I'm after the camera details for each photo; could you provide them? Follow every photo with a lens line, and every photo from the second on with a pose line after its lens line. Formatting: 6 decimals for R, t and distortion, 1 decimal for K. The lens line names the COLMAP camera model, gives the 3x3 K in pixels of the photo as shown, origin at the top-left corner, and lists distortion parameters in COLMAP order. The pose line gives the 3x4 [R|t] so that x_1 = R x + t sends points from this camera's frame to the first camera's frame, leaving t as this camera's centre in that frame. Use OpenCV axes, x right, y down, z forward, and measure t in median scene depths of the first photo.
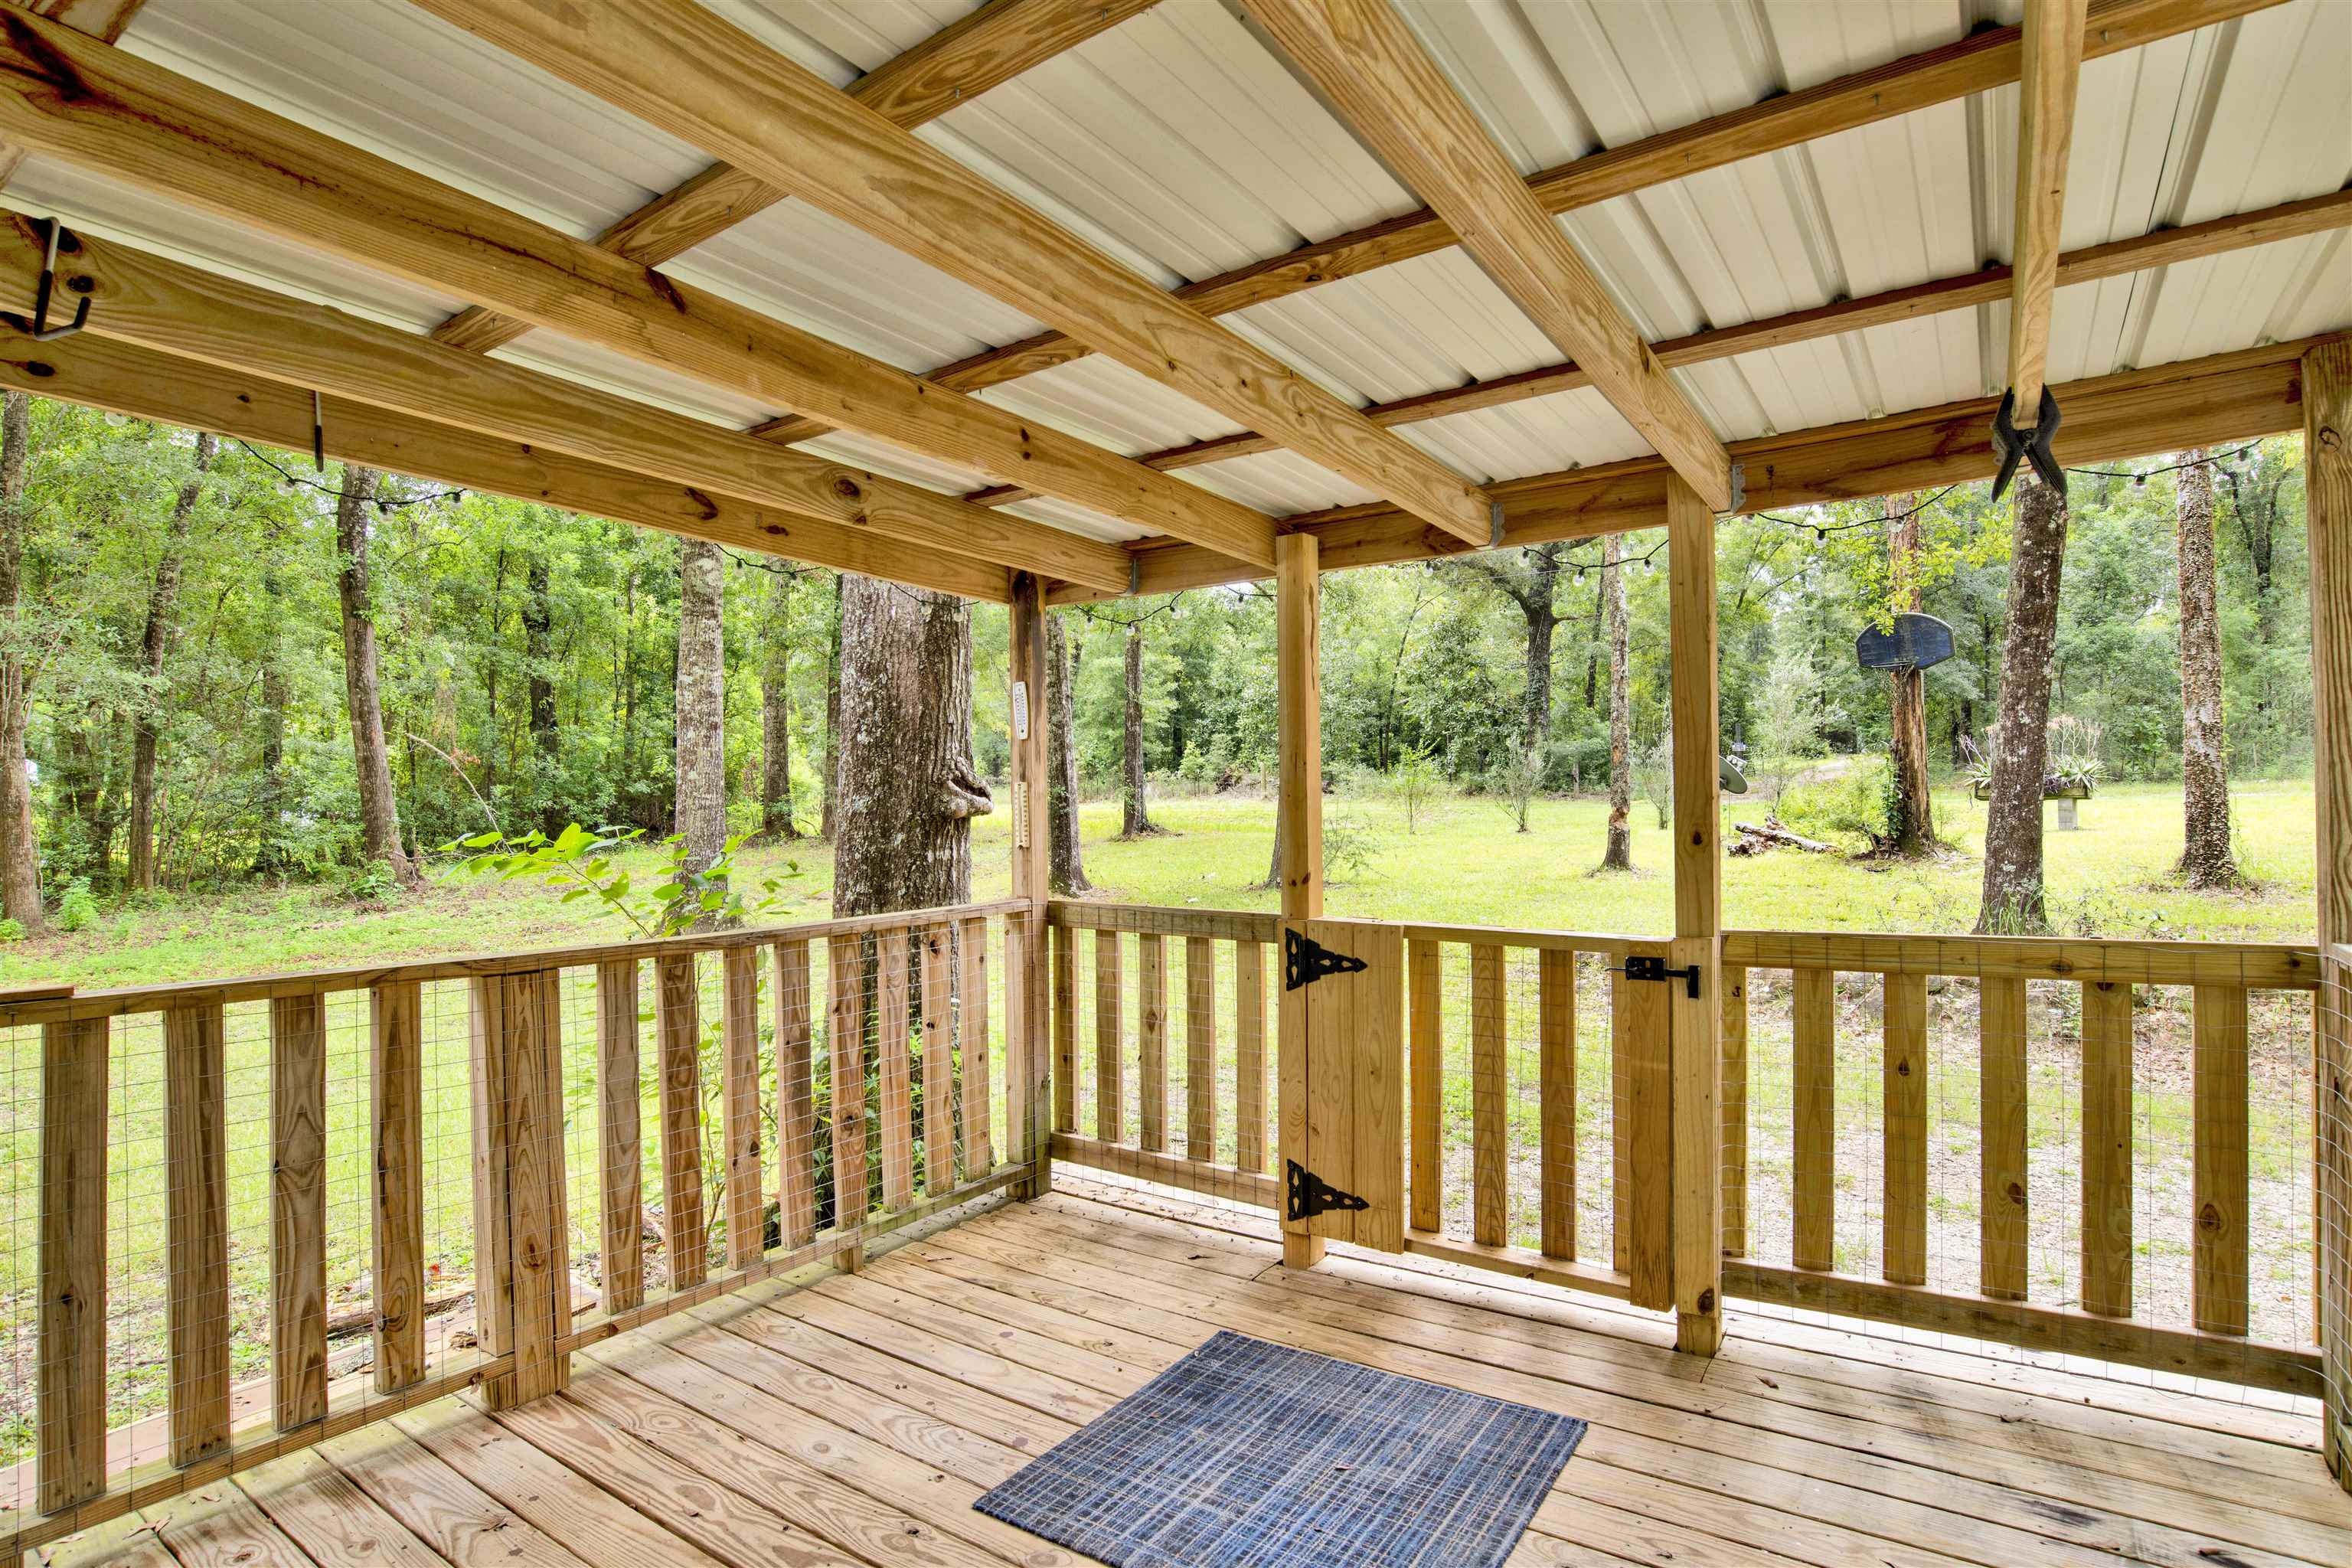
lens RADIAL K [[1221.5, 0, 1150.2], [0, 1221.5, 788.3], [0, 0, 1]] dist [-0.064153, 0.024833]
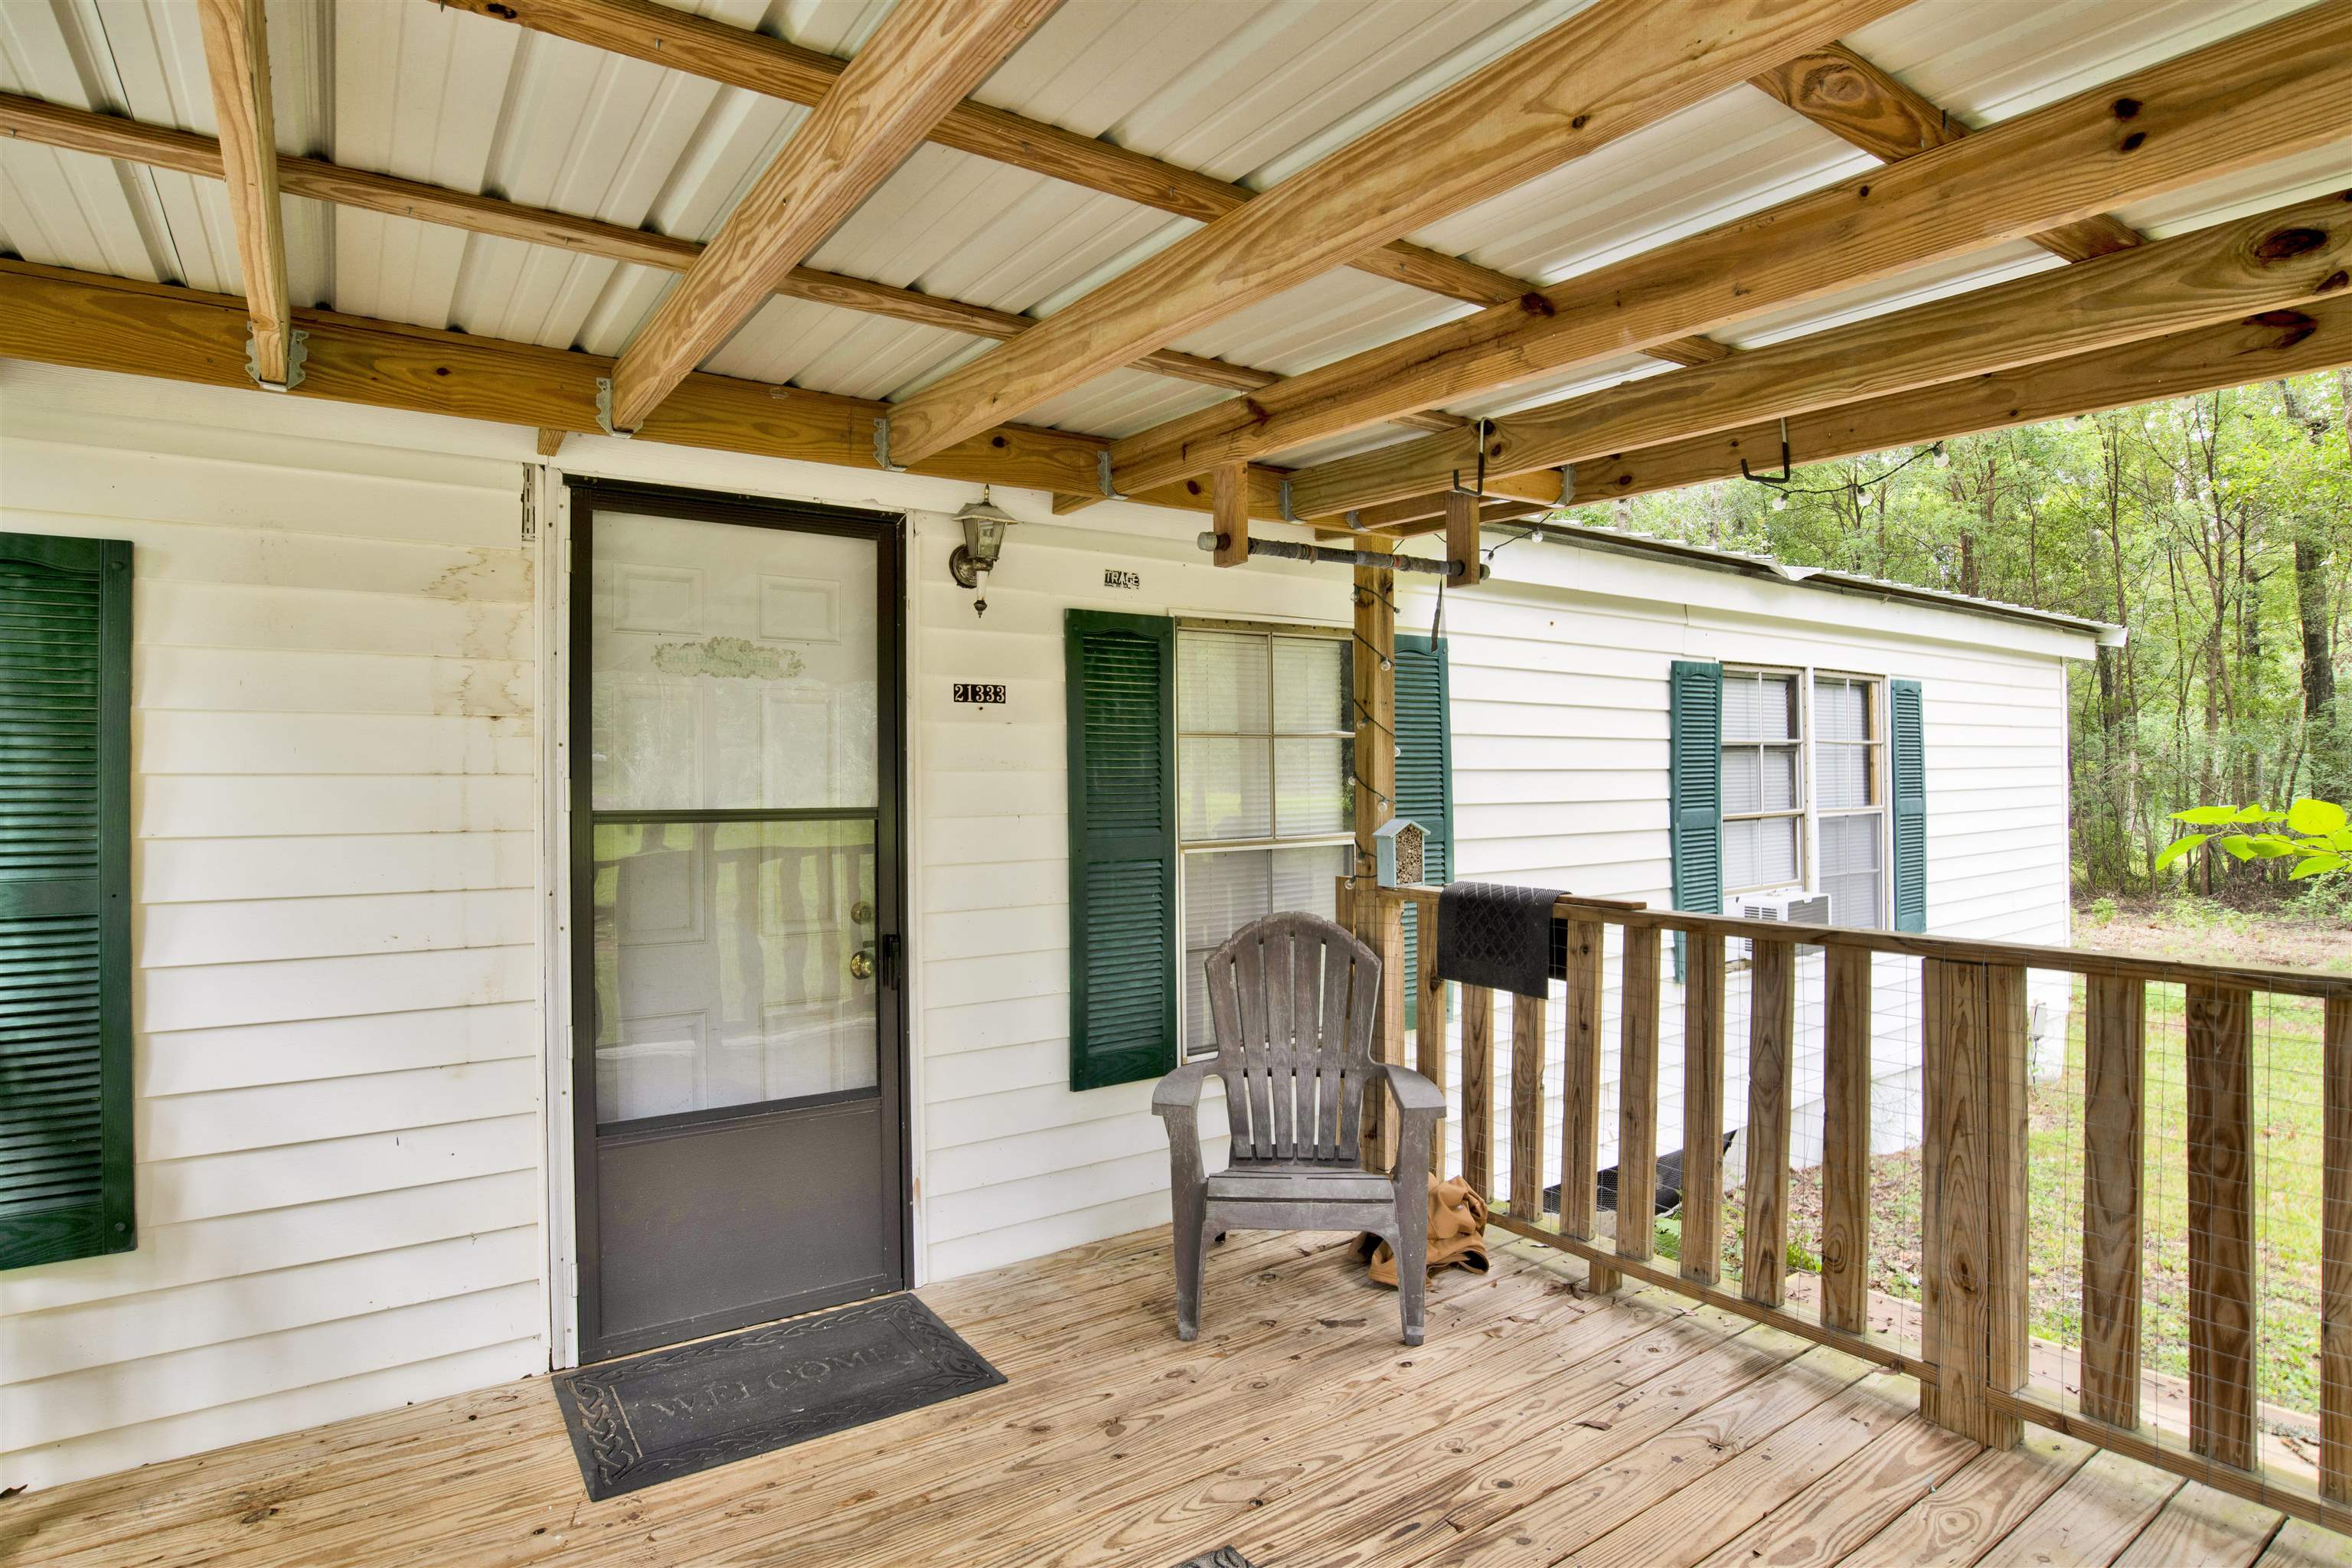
lens RADIAL K [[1267.9, 0, 1176.0], [0, 1267.9, 784.0], [0, 0, 1]] dist [-0.069294, 0.020691]
pose [[-0.340896, 0.007823, -0.940069, 0.554399], [0.014773, 0.999886, 0.002964, 0.008246], [0.939985, -0.012877, -0.340973, 0.765261]]
